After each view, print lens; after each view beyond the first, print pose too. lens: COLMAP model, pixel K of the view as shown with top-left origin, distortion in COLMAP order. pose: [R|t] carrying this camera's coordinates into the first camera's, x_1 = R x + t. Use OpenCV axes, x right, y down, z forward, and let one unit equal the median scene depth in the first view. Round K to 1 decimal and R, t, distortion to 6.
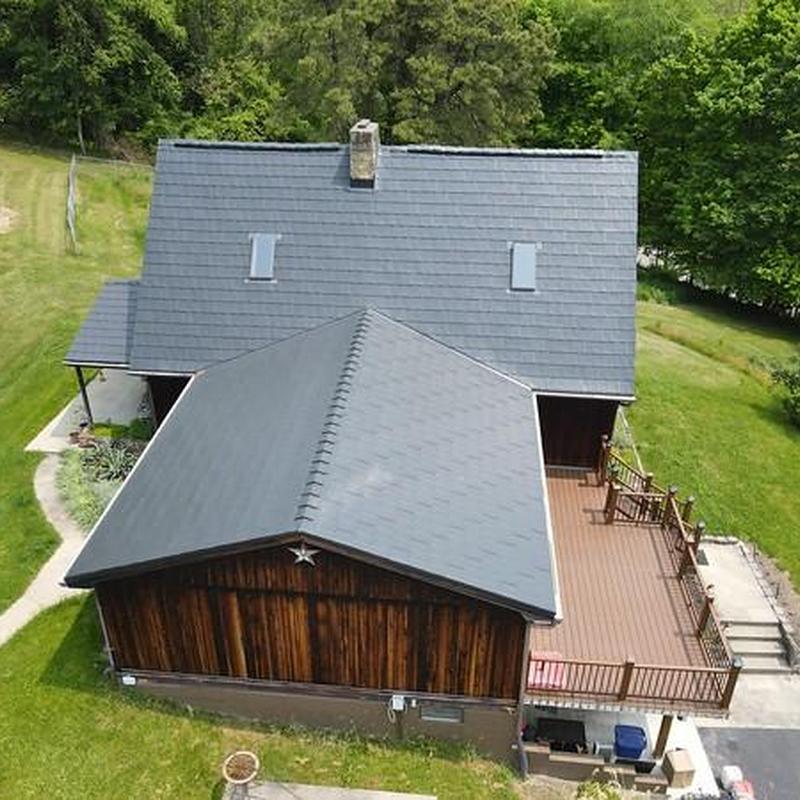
lens RADIAL K [[770.9, 0, 399.8], [0, 770.9, 399.7], [0, 0, 1]] dist [0.007511, 0.000000]
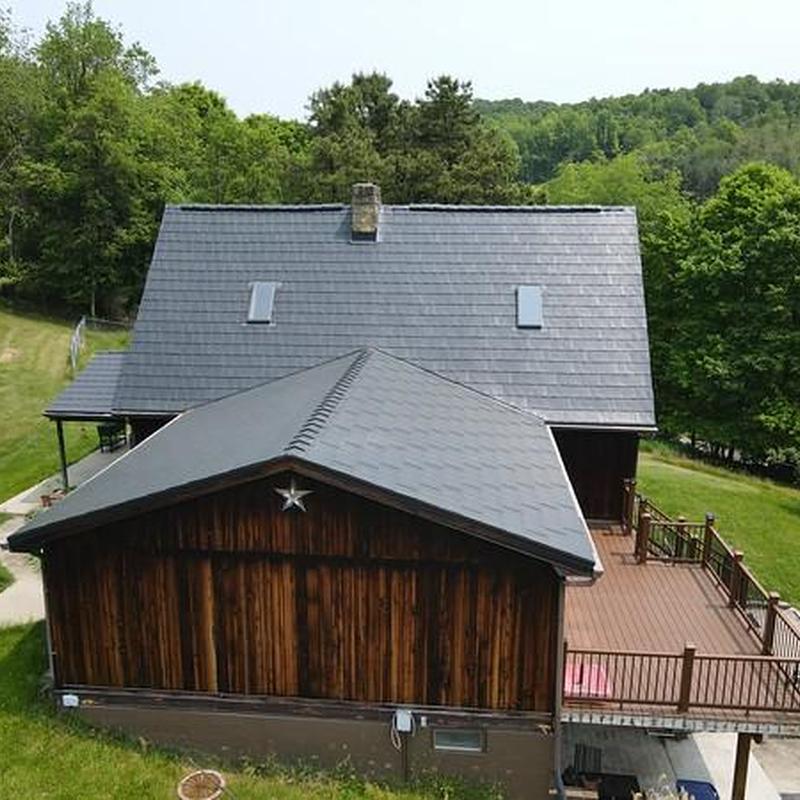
lens RADIAL K [[770.9, 0, 400.1], [0, 770.9, 400.3], [0, 0, 1]] dist [0.007511, 0.000000]
pose [[0.999993, -0.002000, 0.003301, -0.006111], [0.002869, 0.957357, -0.288895, 0.225468], [-0.002582, 0.288902, 0.957355, 0.101764]]
